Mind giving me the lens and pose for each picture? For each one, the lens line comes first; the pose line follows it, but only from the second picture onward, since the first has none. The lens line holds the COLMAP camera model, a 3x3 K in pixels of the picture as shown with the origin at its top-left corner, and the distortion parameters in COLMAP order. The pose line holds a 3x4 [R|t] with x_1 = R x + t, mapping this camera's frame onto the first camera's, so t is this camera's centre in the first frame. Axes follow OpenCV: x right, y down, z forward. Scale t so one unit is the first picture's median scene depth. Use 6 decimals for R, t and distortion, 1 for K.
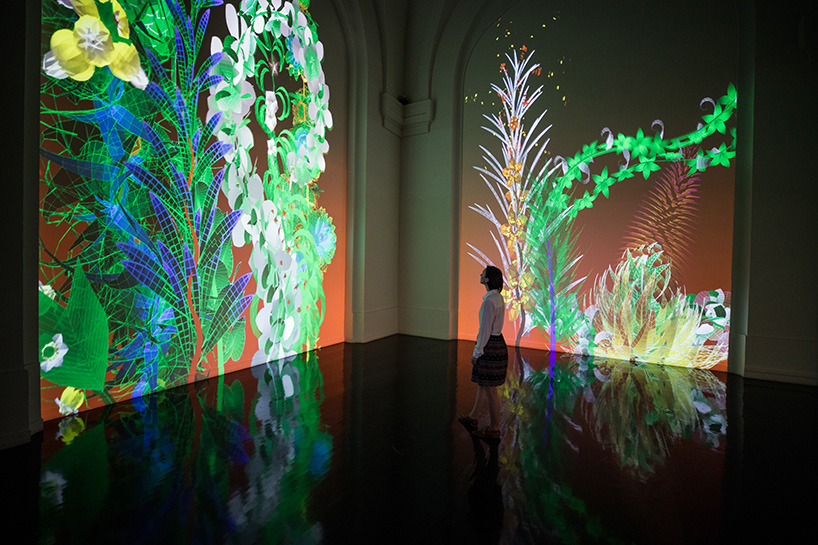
lens RADIAL K [[362.2, 0, 406.4], [0, 362.2, 276.8], [0, 0, 1]] dist [-0.003058, 0.000694]
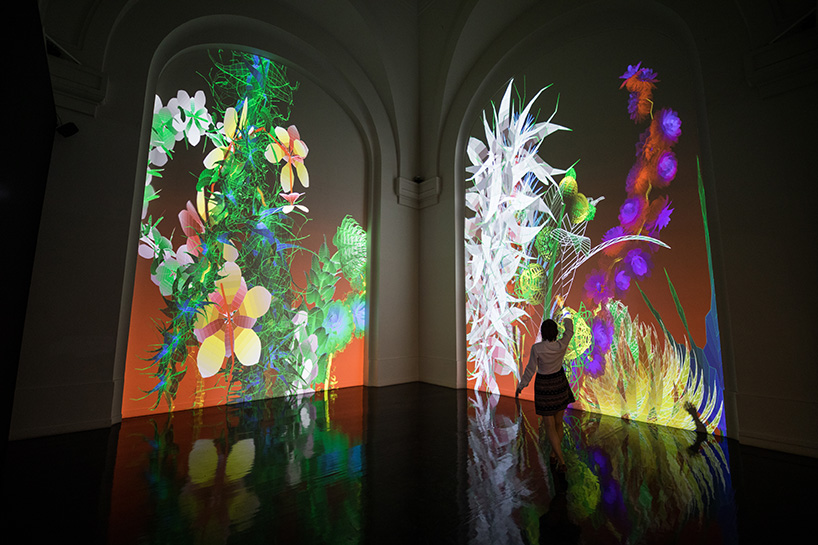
lens RADIAL K [[362.2, 0, 410.9], [0, 362.2, 274.1], [0, 0, 1]] dist [-0.003058, 0.000694]
pose [[0.953127, -0.043729, -0.299393, 0.364804], [-0.003836, 0.987675, -0.156471, 0.010536], [0.302546, 0.150285, 0.941212, -0.105289]]
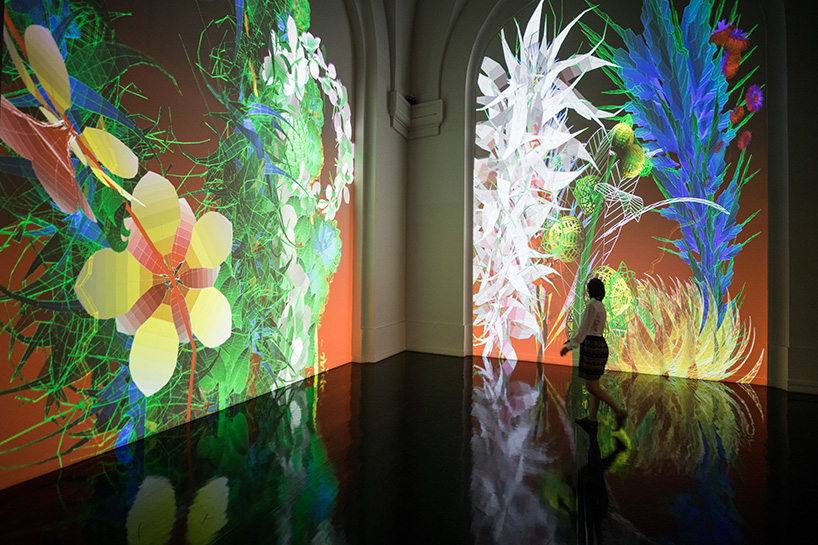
lens RADIAL K [[362.2, 0, 403.4], [0, 362.2, 272.1], [0, 0, 1]] dist [-0.003058, 0.000694]
pose [[0.995159, -0.001062, 0.098277, -0.142192], [0.005120, 0.999144, -0.041051, -0.003891], [-0.098149, 0.041355, 0.994312, 0.101684]]
